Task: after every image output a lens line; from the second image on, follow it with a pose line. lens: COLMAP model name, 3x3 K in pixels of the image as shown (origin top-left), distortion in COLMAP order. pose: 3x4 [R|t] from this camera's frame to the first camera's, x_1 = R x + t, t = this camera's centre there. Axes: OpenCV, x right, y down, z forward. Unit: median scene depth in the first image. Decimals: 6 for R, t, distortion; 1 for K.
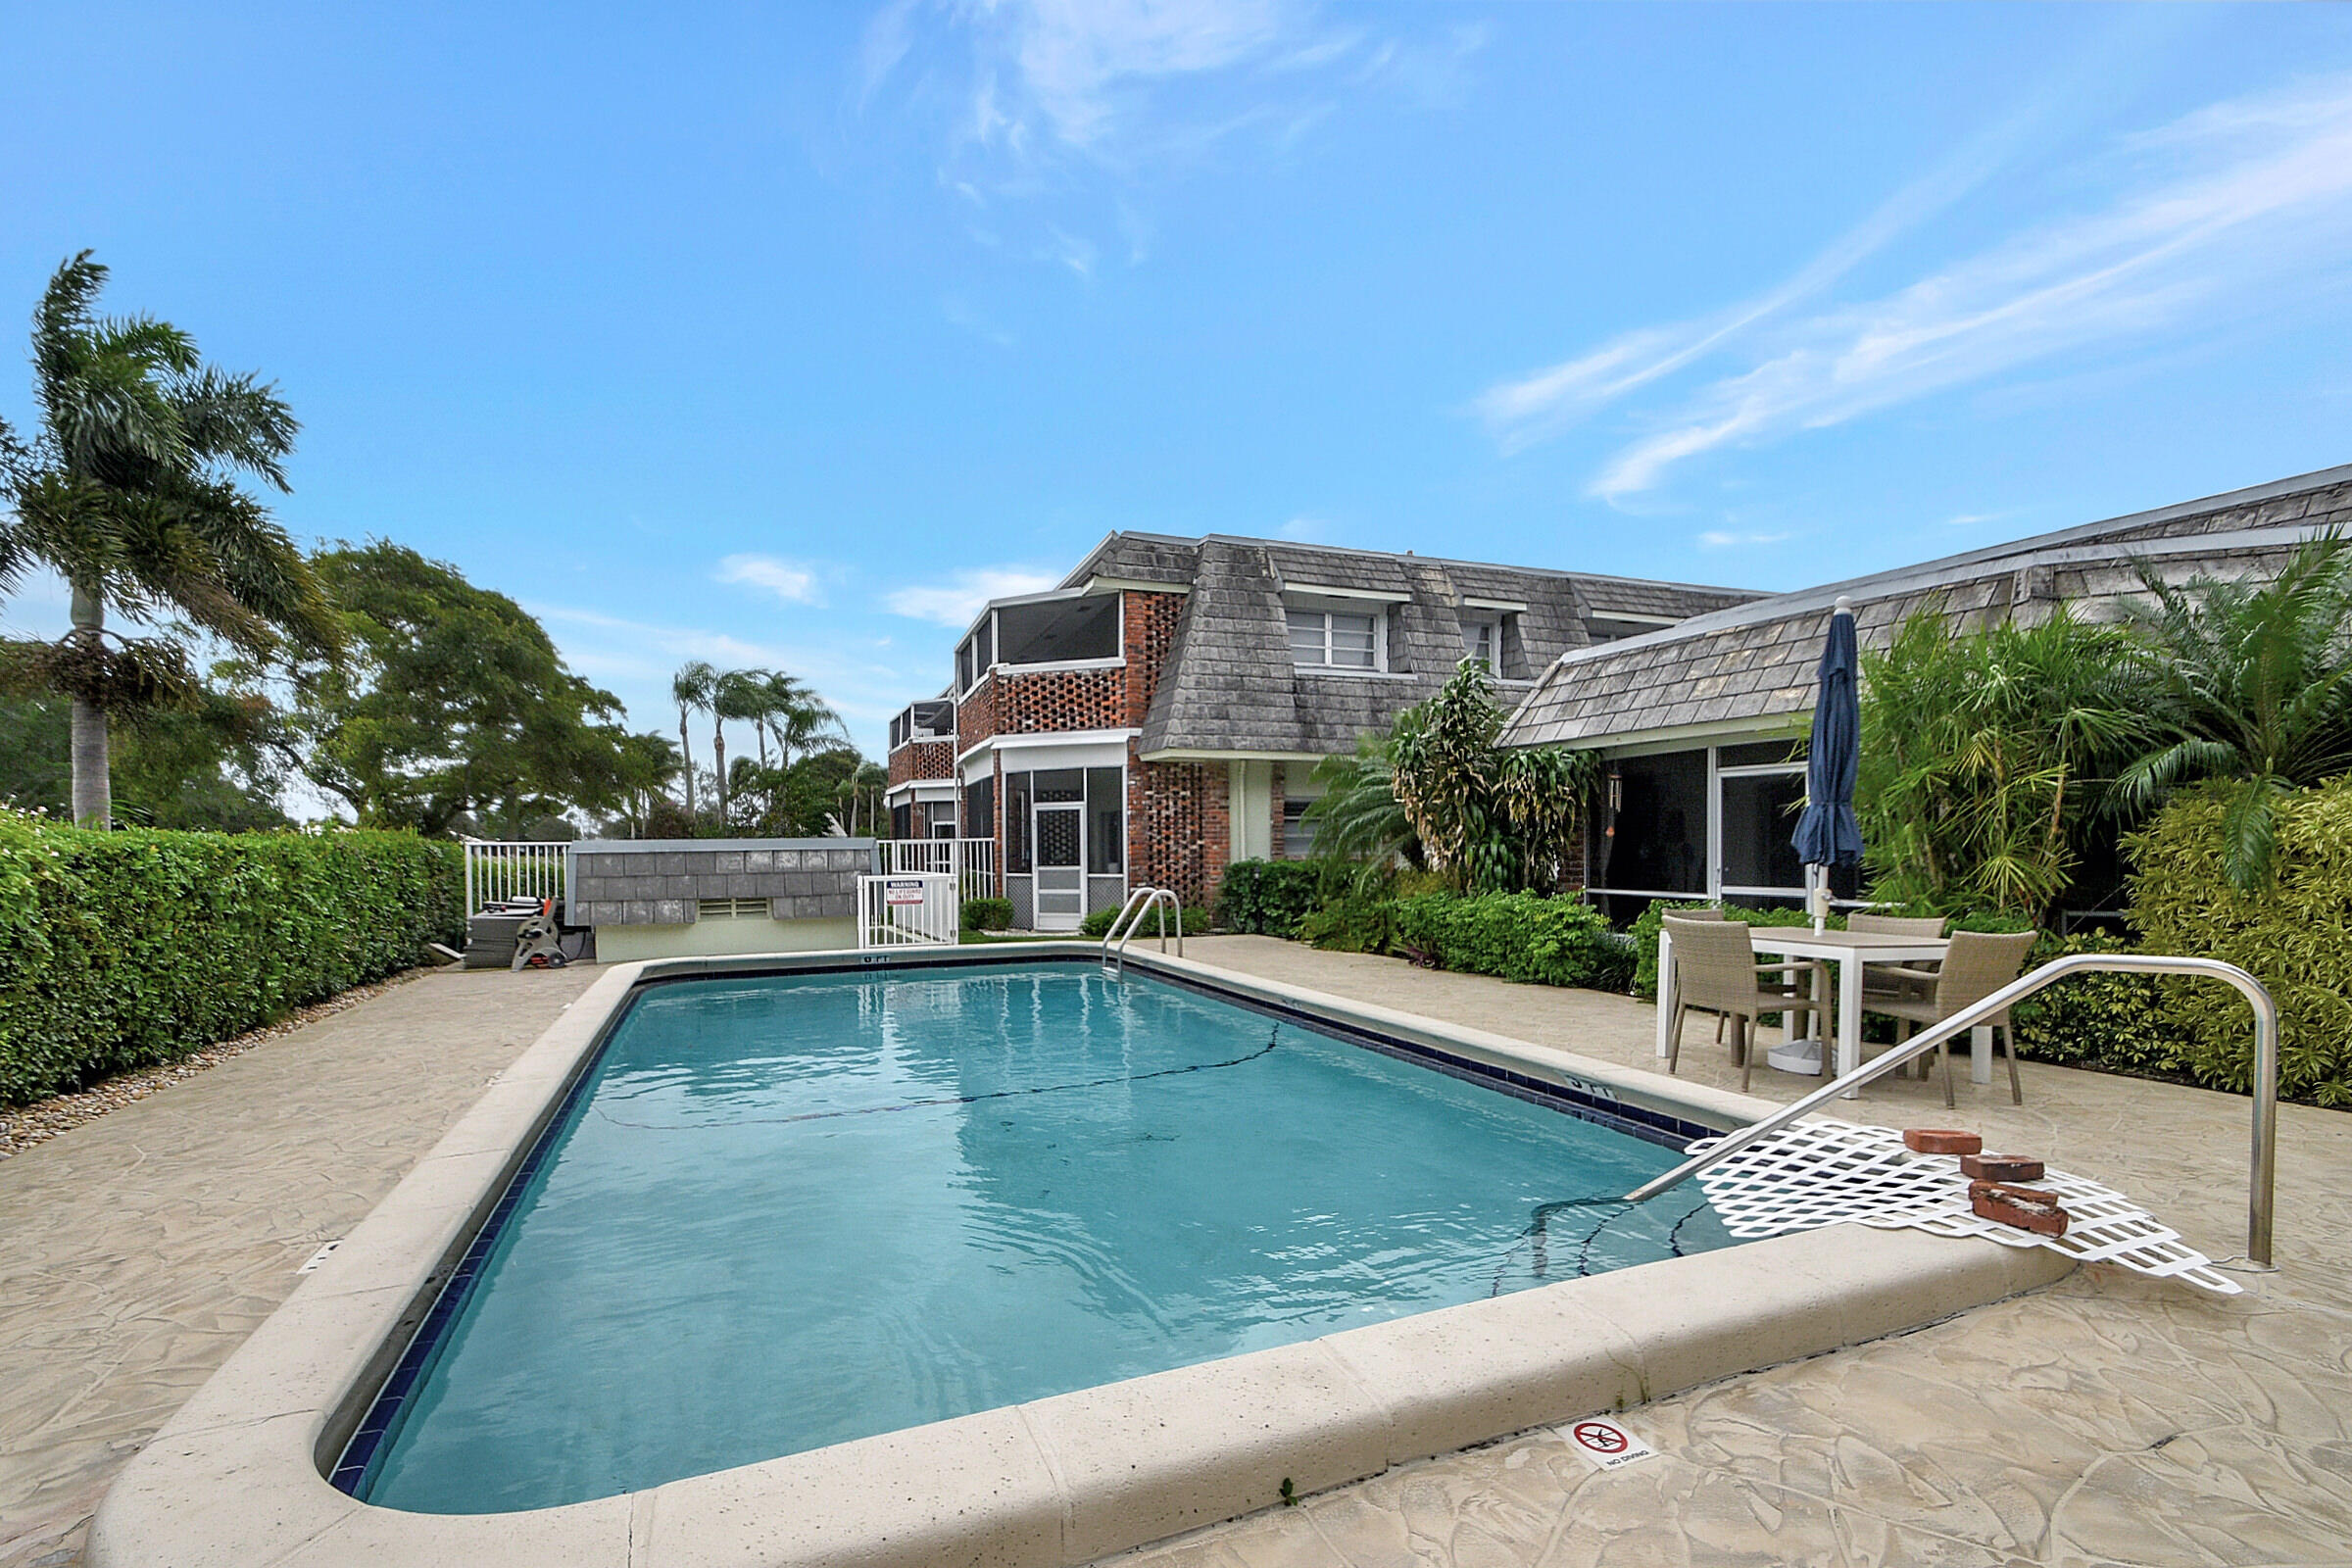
lens RADIAL K [[1052.0, 0, 1164.3], [0, 1052.0, 853.5], [0, 0, 1]] dist [0.000054, -0.000201]
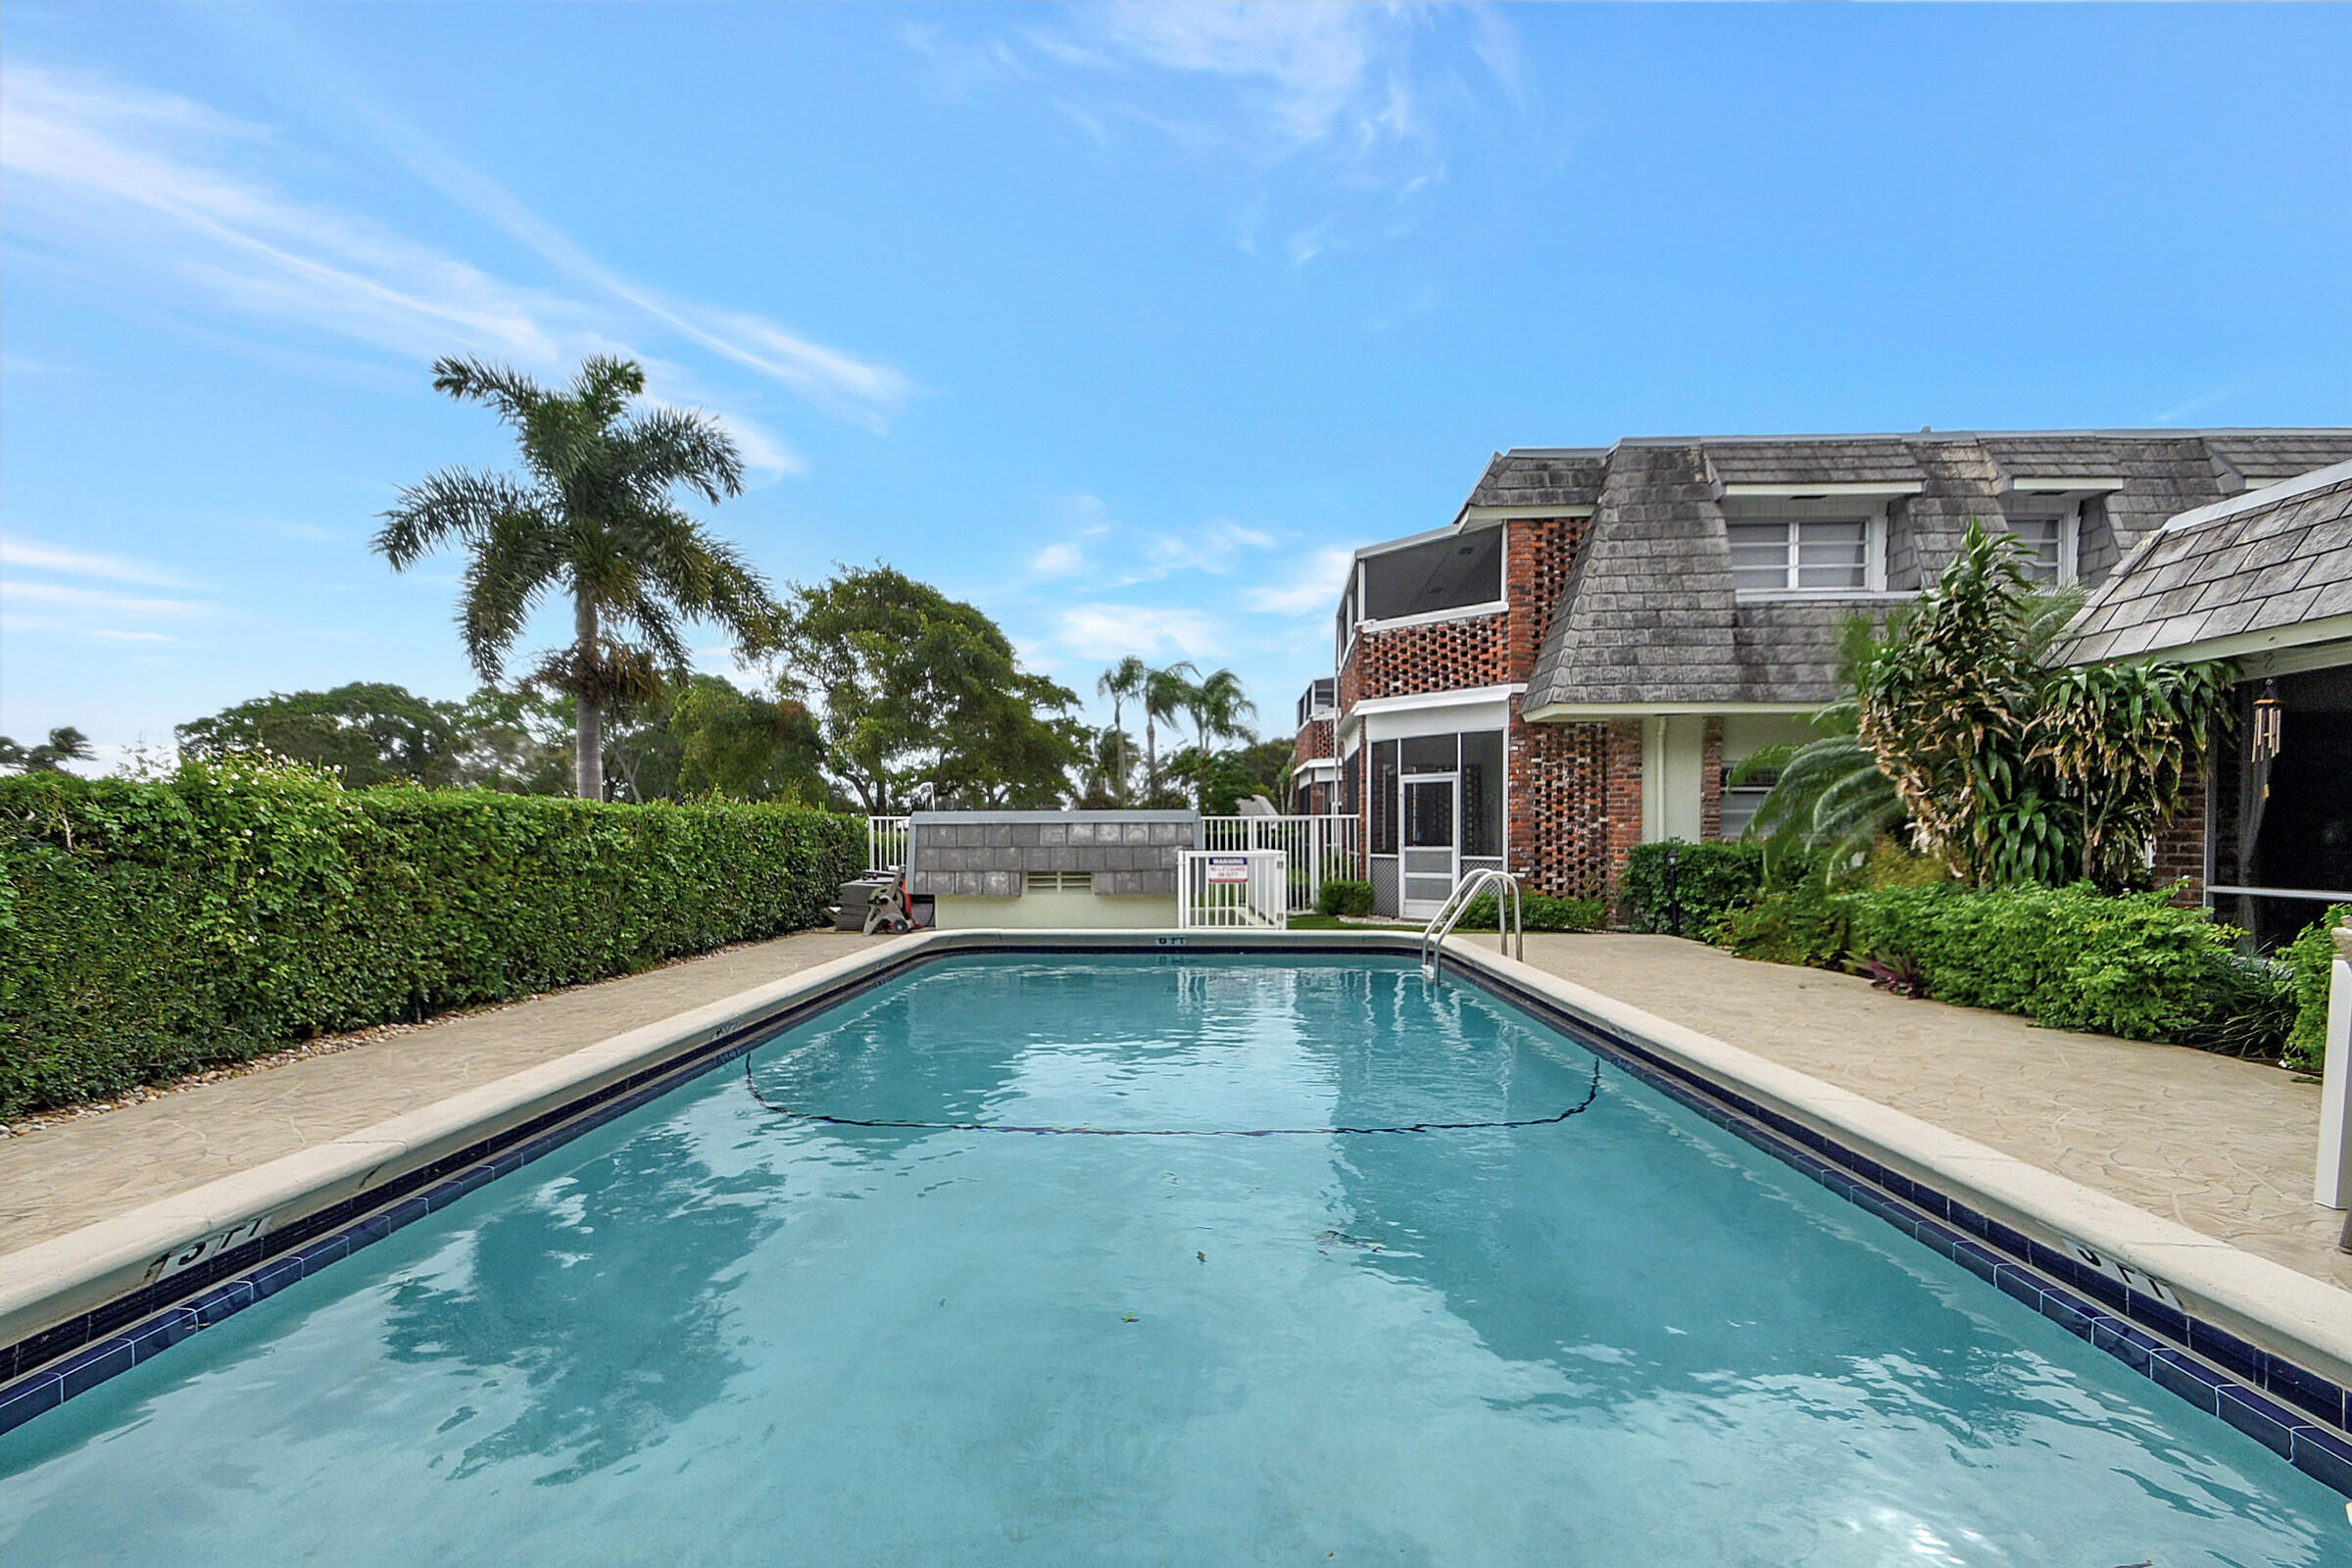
lens RADIAL K [[1044.6, 0, 1160.4], [0, 1044.6, 854.0], [0, 0, 1]] dist [0.027238, -0.026173]
pose [[0.910286, 0.015927, -0.413673, 0.061210], [-0.010637, 0.999830, 0.015088, 0.007957], [0.413842, -0.009334, 0.910301, 0.116200]]
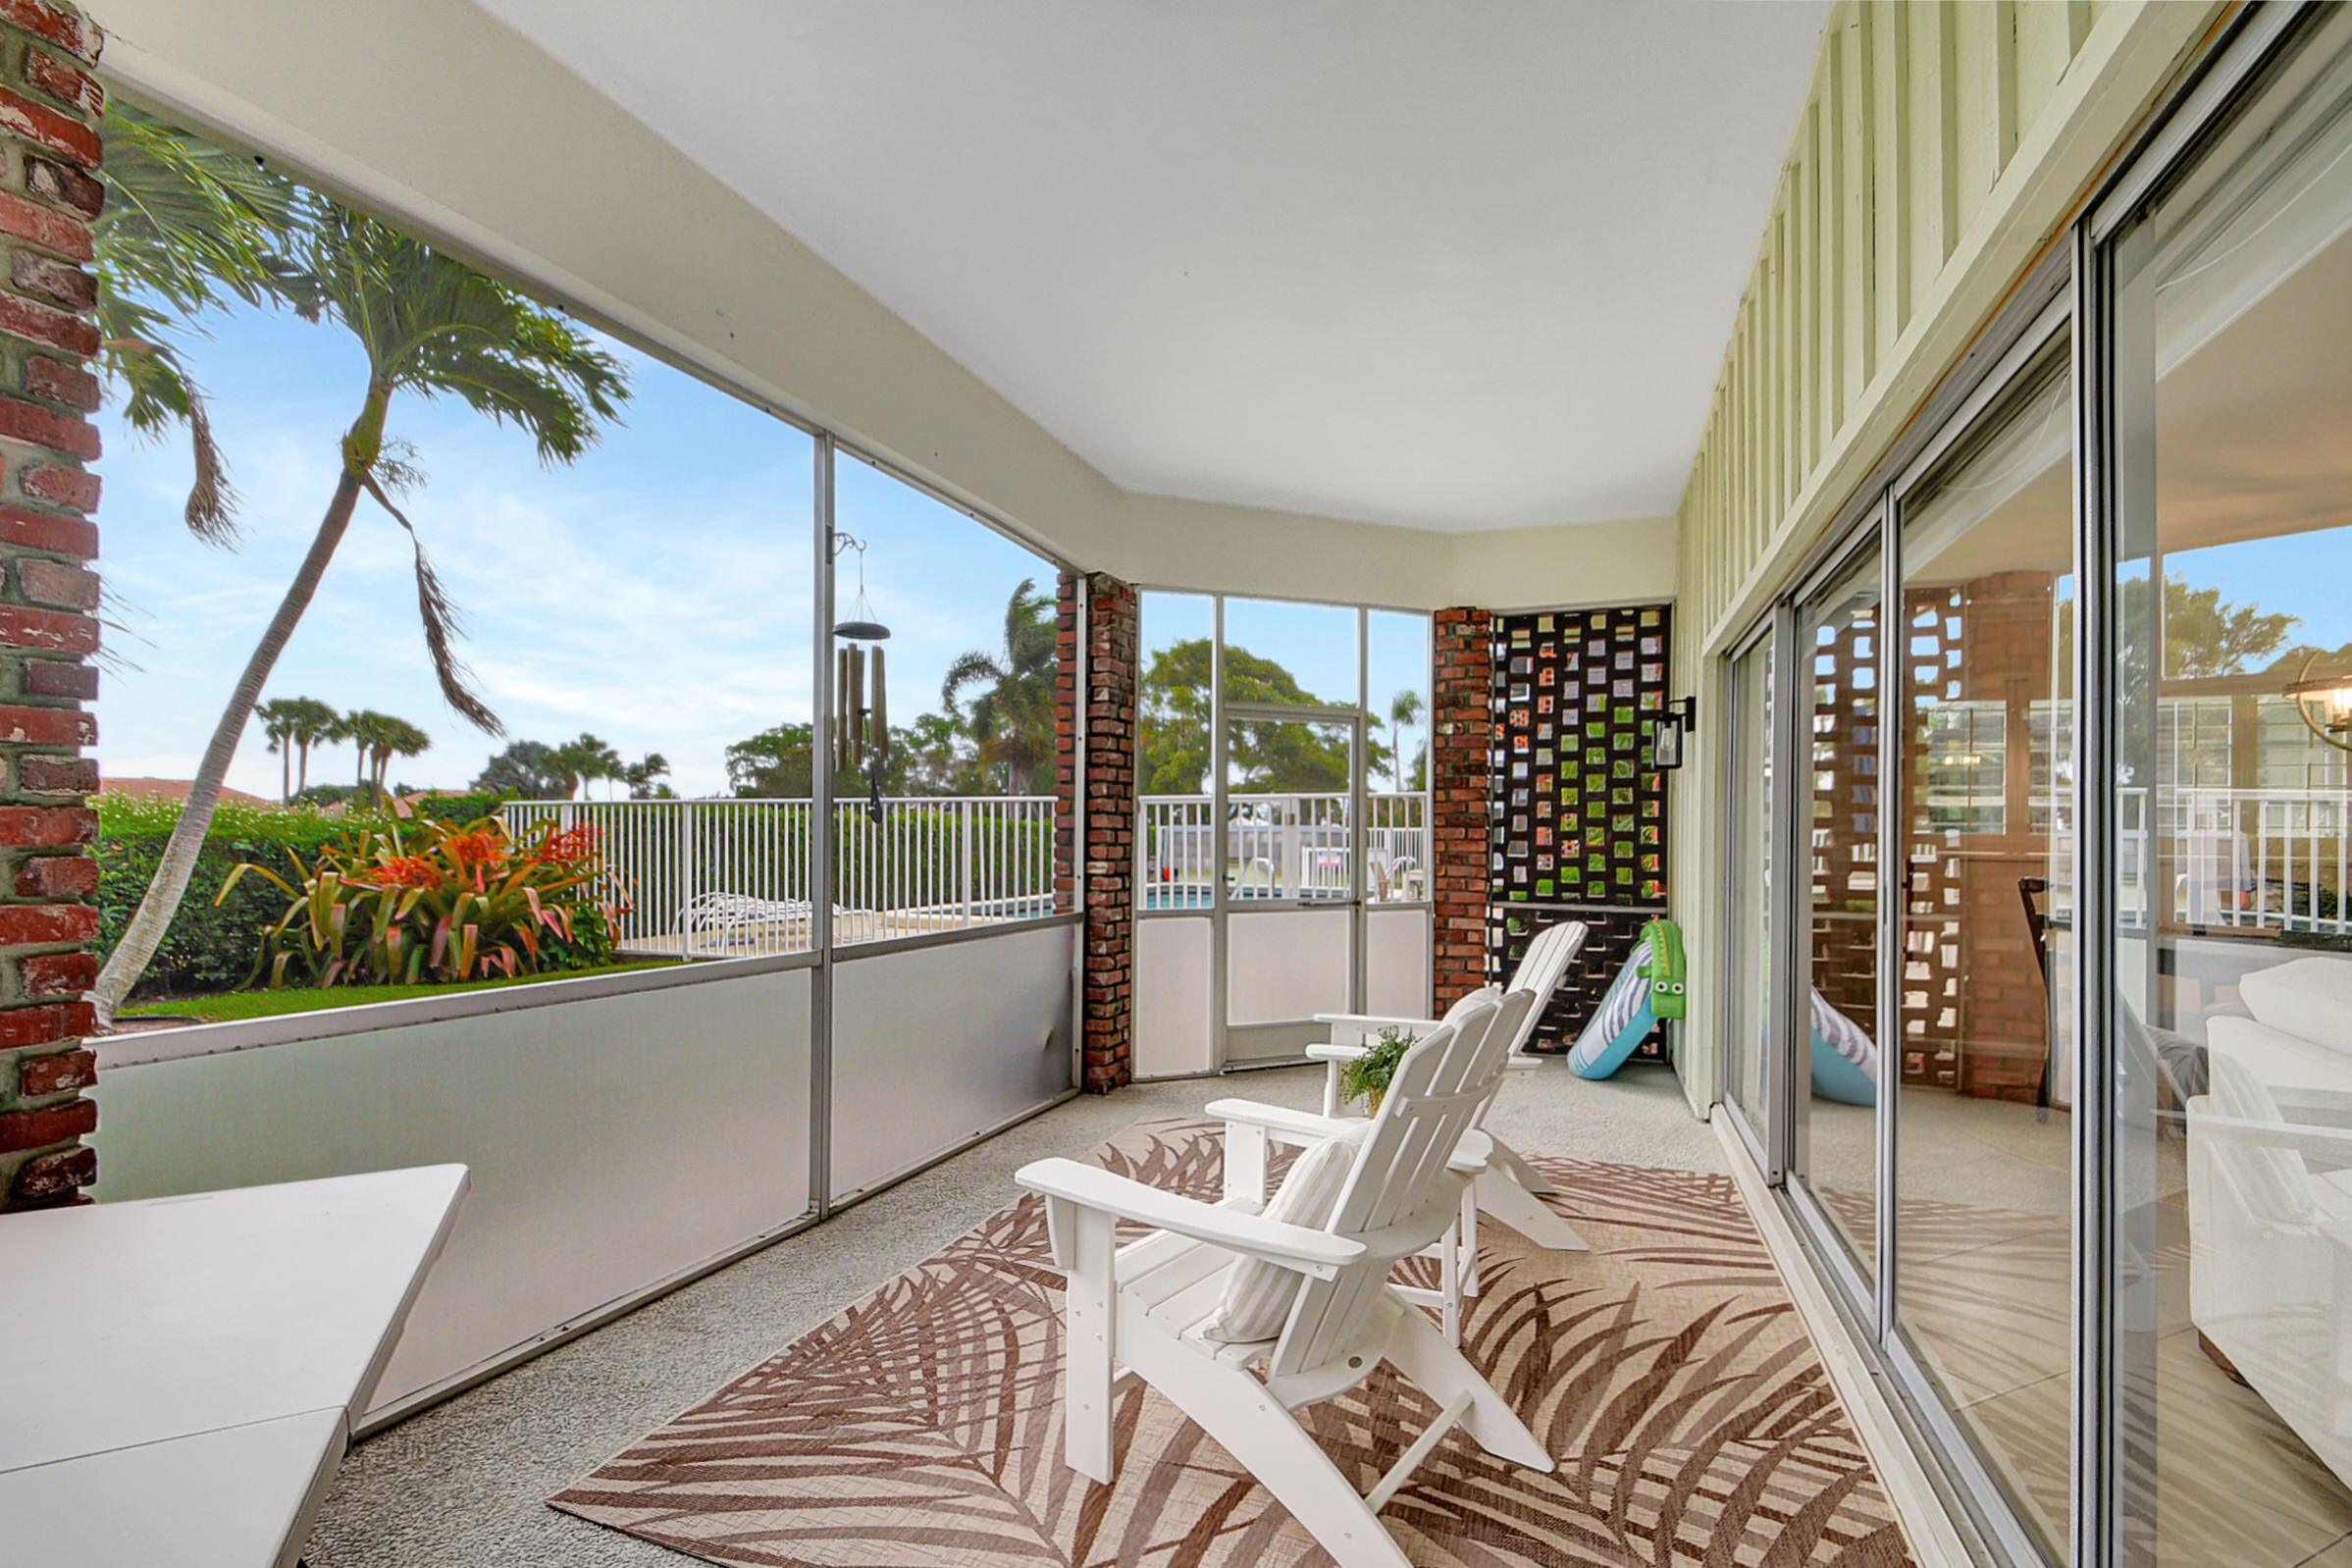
lens RADIAL K [[1066.0, 0, 1183.5], [0, 1066.0, 833.7], [0, 0, 1]] dist [0.000147, -0.012136]
pose [[0.732982, 0.014785, -0.680088, 0.586588], [-0.023525, 0.999717, -0.003621, 0.007250], [0.679842, 0.018653, 0.733122, -0.318385]]
